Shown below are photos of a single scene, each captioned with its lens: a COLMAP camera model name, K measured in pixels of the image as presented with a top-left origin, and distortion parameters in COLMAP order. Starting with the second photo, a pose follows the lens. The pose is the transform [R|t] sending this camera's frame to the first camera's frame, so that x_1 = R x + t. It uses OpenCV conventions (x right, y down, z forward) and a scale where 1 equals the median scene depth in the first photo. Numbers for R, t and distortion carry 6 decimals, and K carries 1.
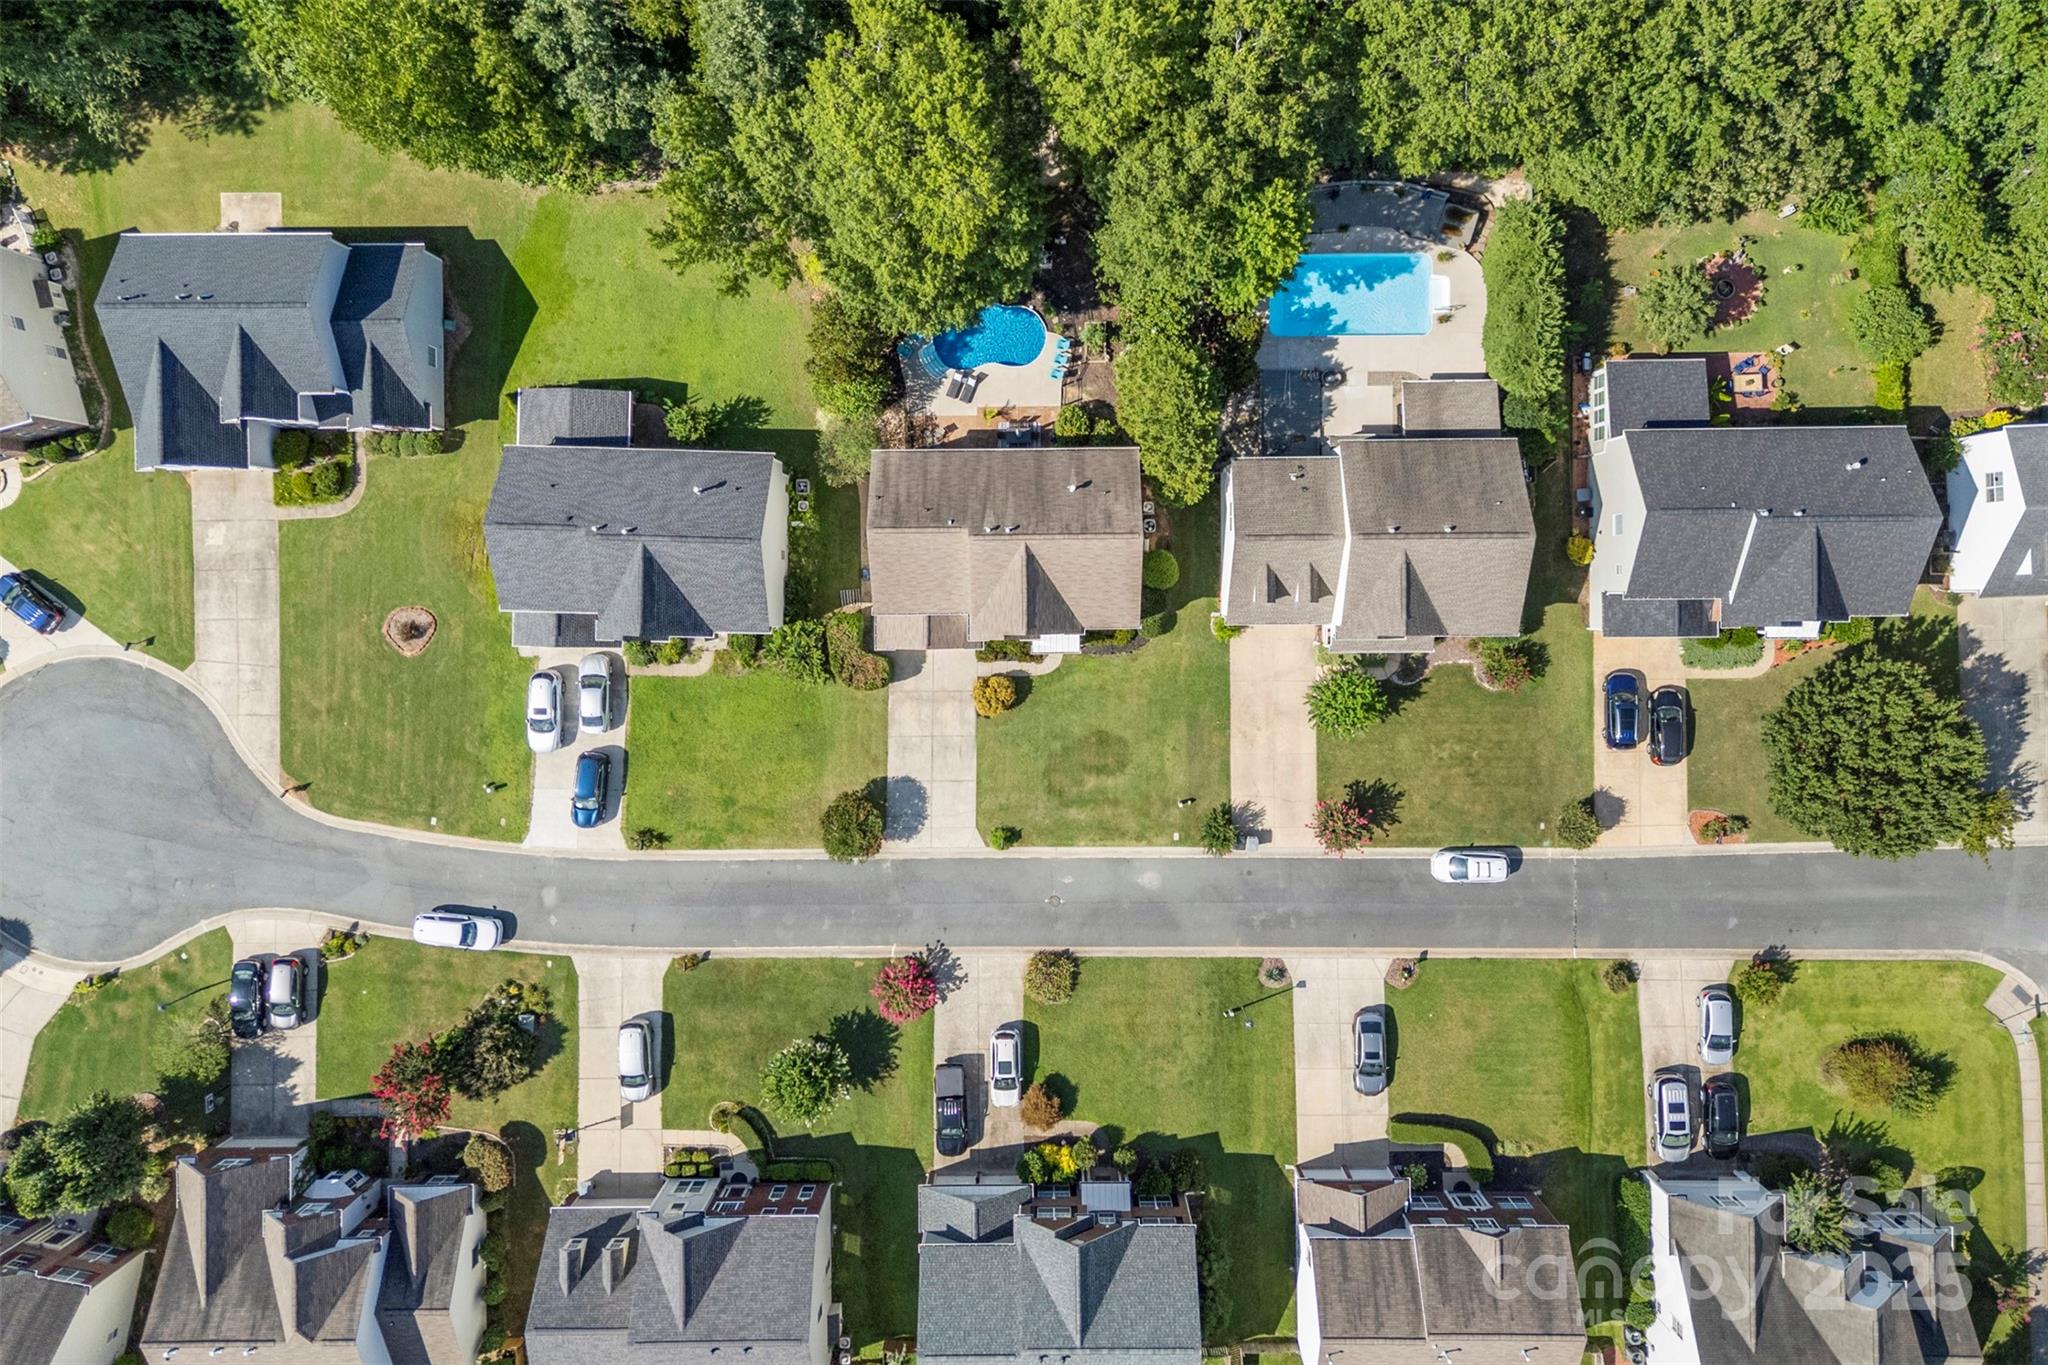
lens RADIAL K [[1434.5, 0, 1030.1], [0, 1434.5, 684.1], [0, 0, 1]] dist [0.024636, -0.004611]
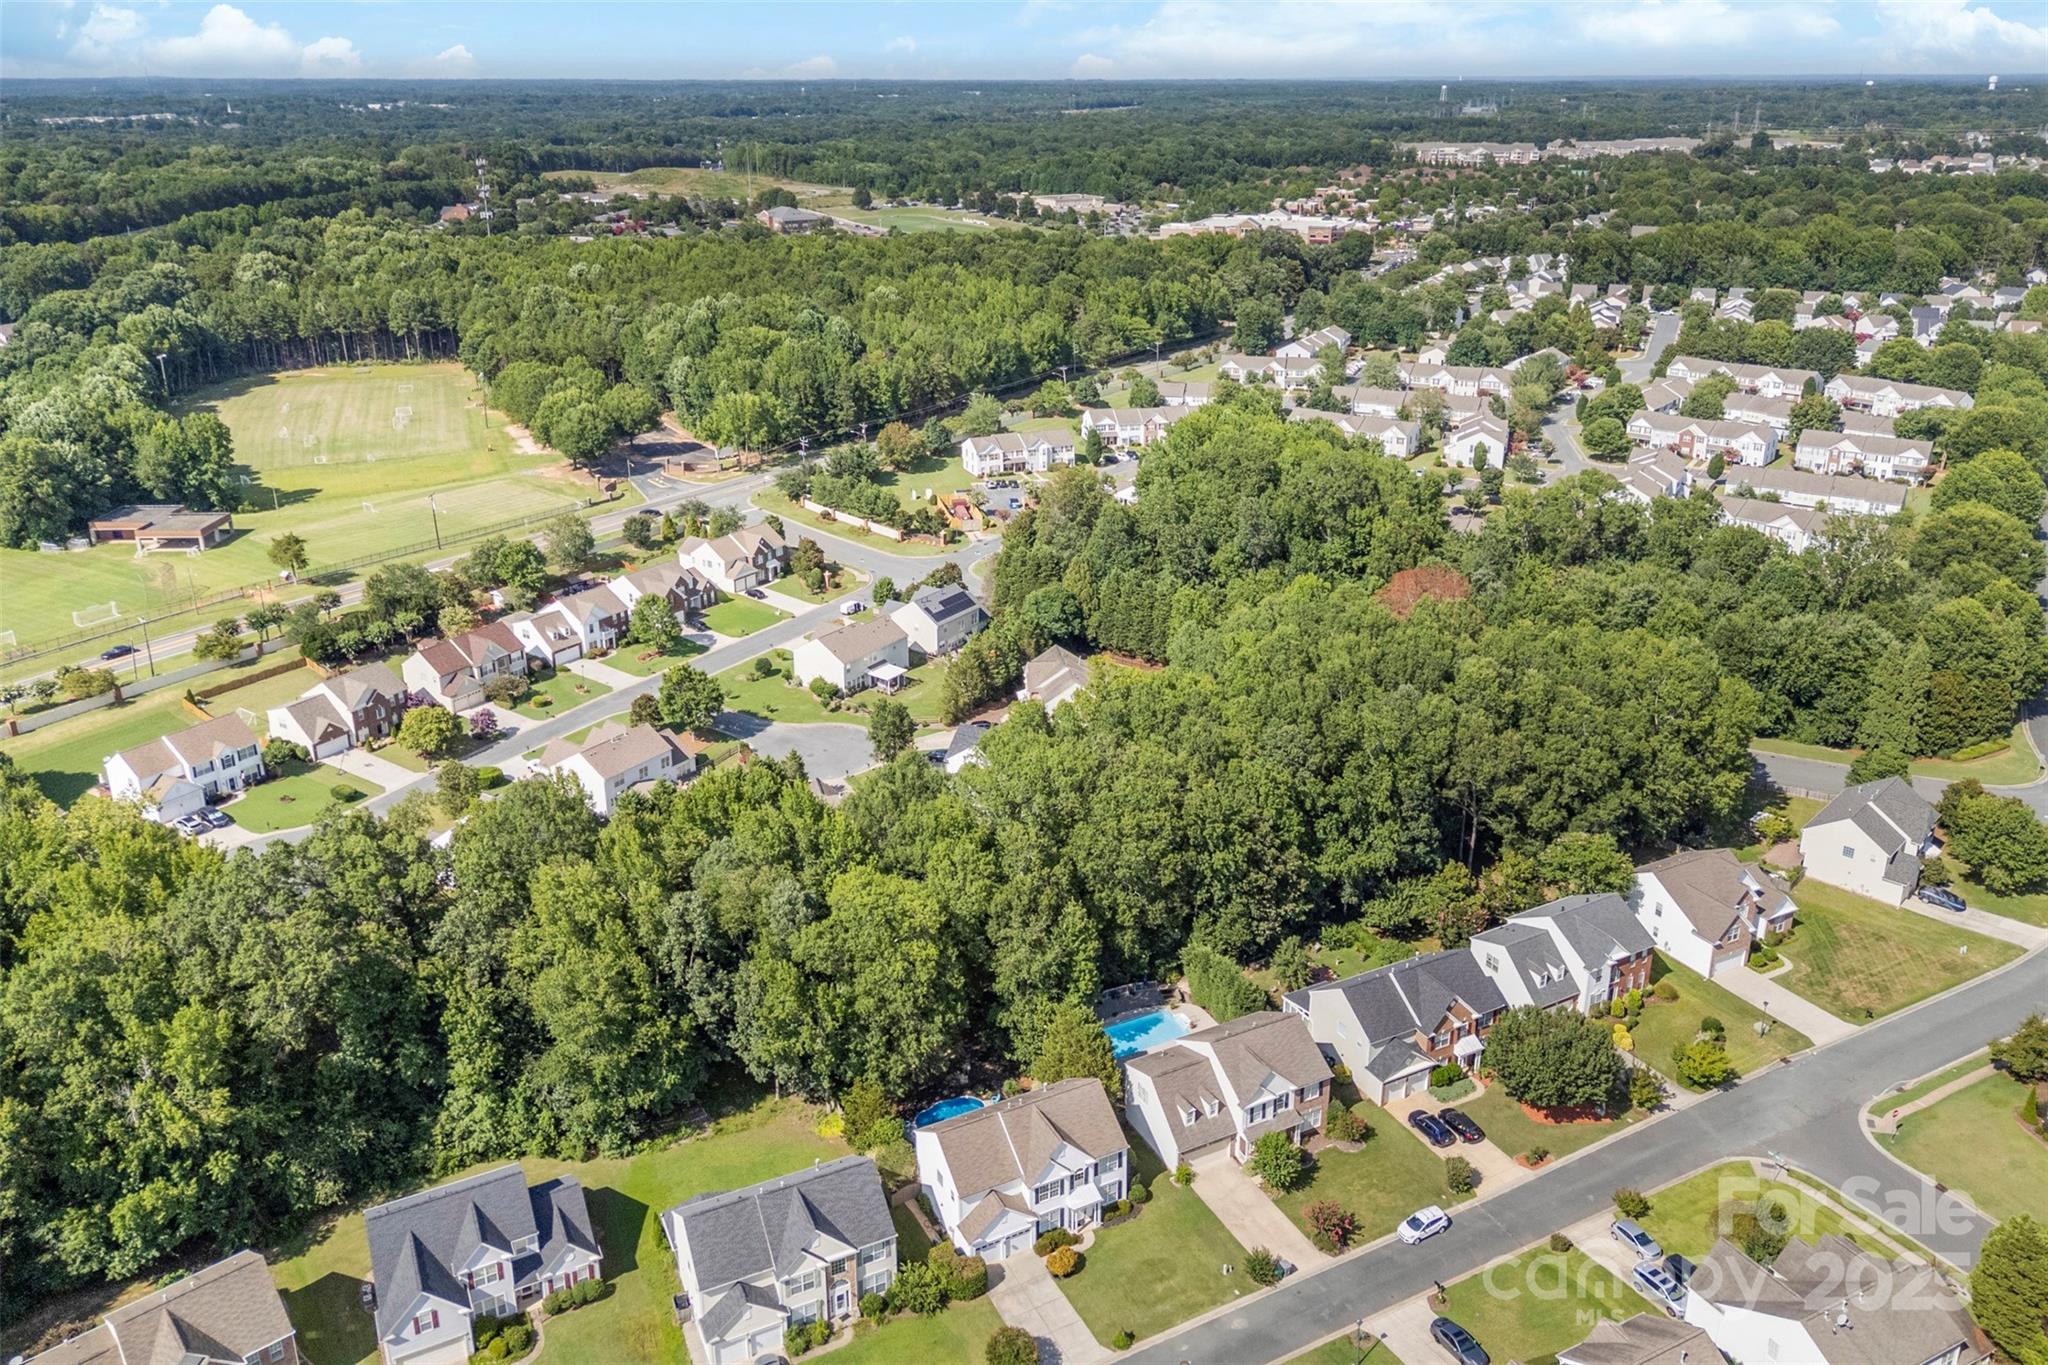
lens RADIAL K [[1434.5, 0, 1030.1], [0, 1434.5, 684.1], [0, 0, 1]] dist [0.024636, -0.004611]
pose [[0.891648, -0.163941, 0.422003, -0.534239], [0.452572, 0.347316, -0.821310, 0.913223], [-0.011922, 0.923306, 0.383879, -0.018091]]
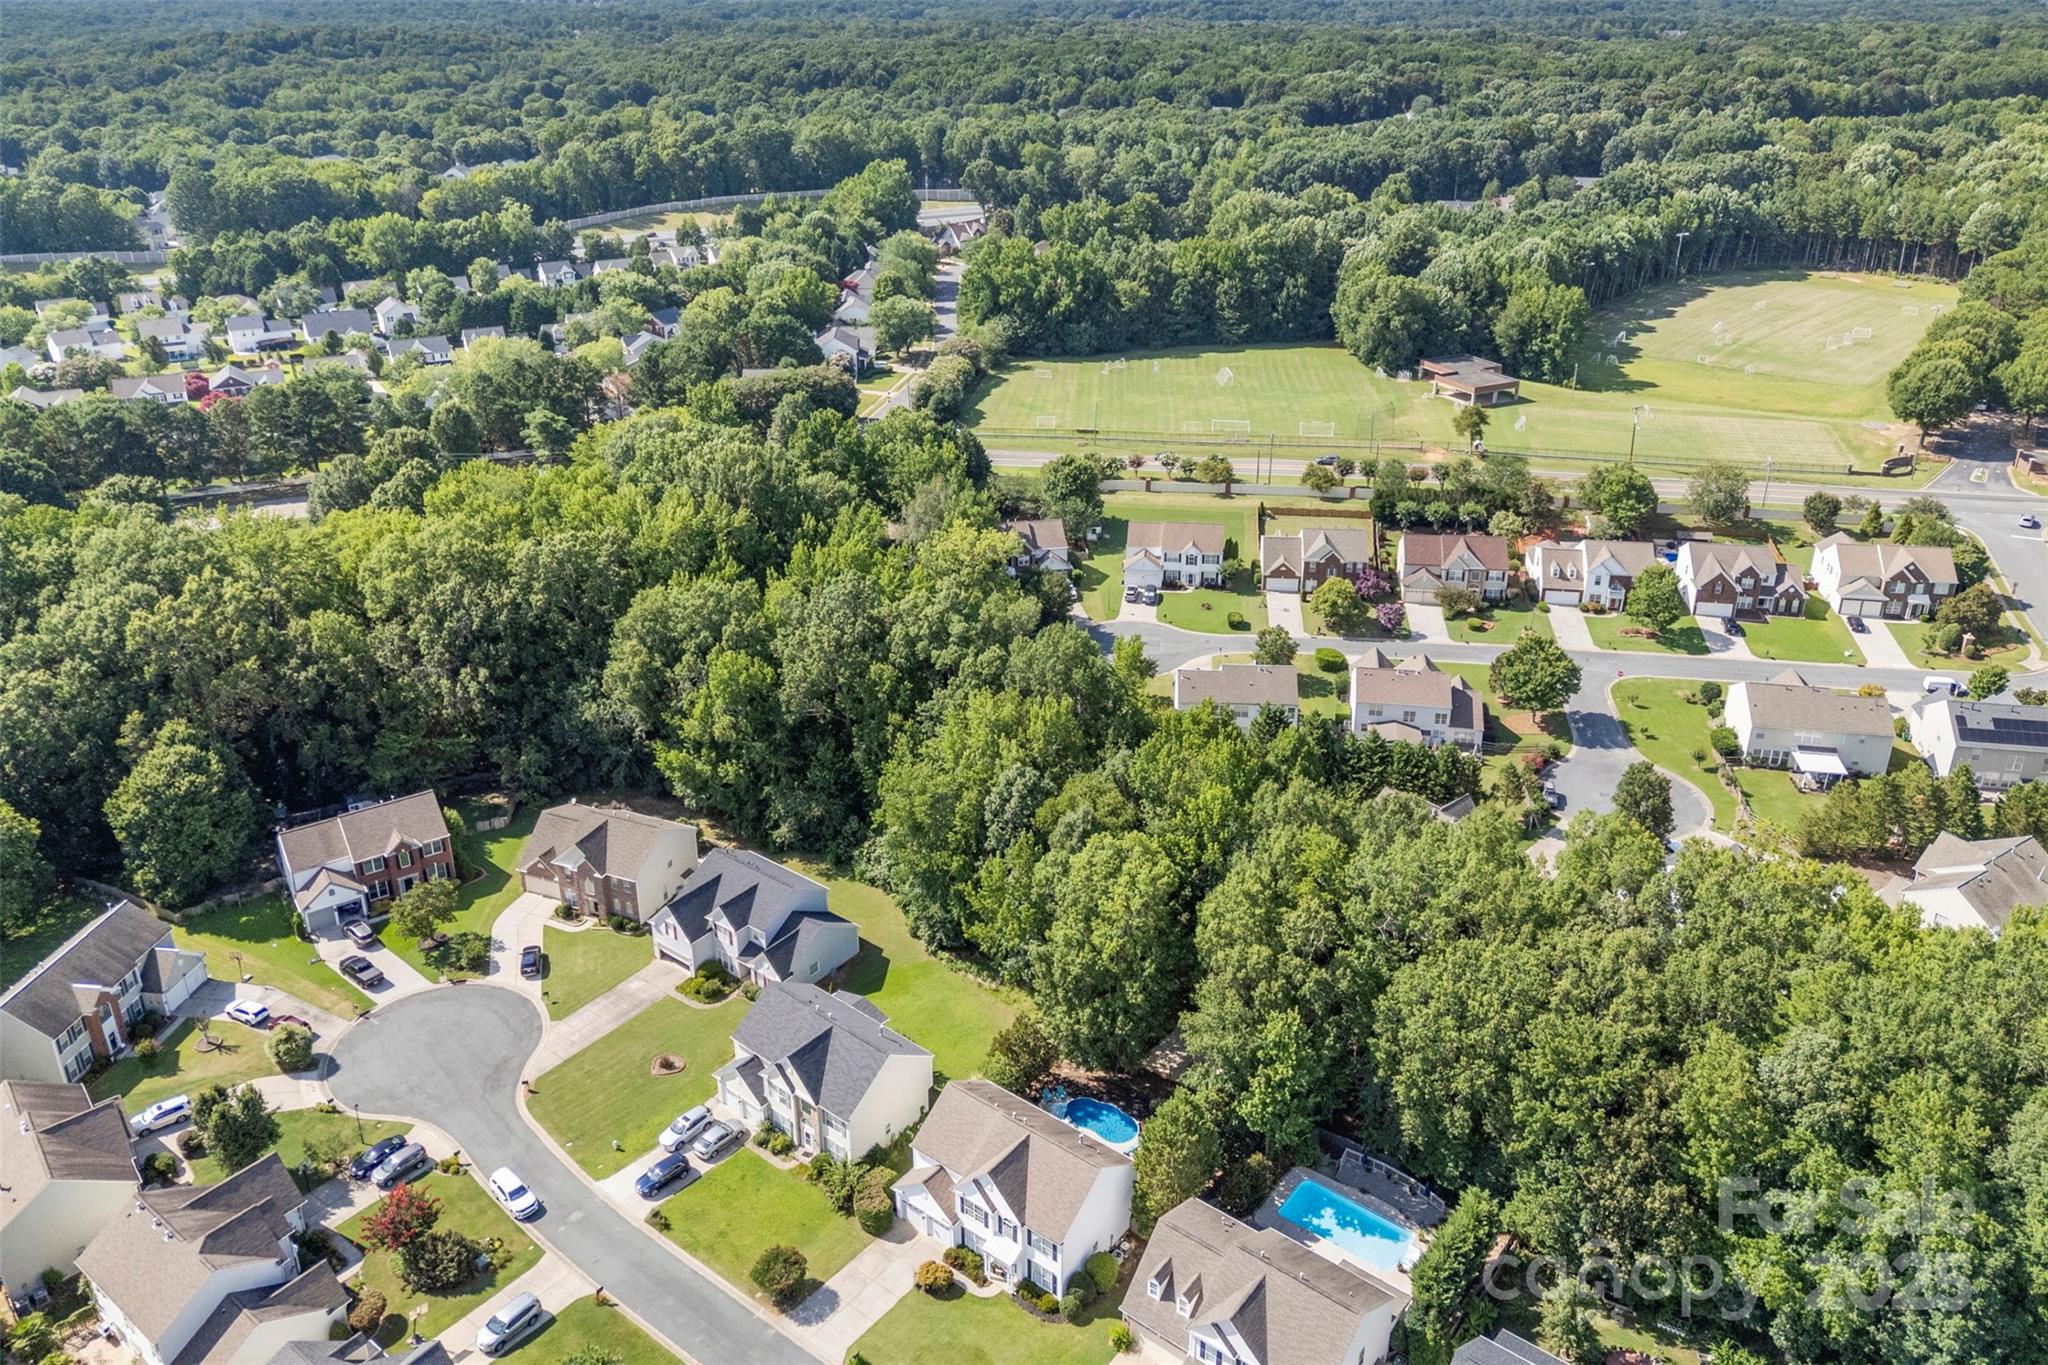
lens RADIAL K [[1434.5, 0, 1030.1], [0, 1434.5, 684.1], [0, 0, 1]] dist [0.024636, -0.004611]
pose [[0.790213, 0.284195, -0.542952, 0.571727], [-0.612813, 0.359345, -0.703798, 0.649814], [-0.004909, 0.888878, 0.458117, -0.029372]]
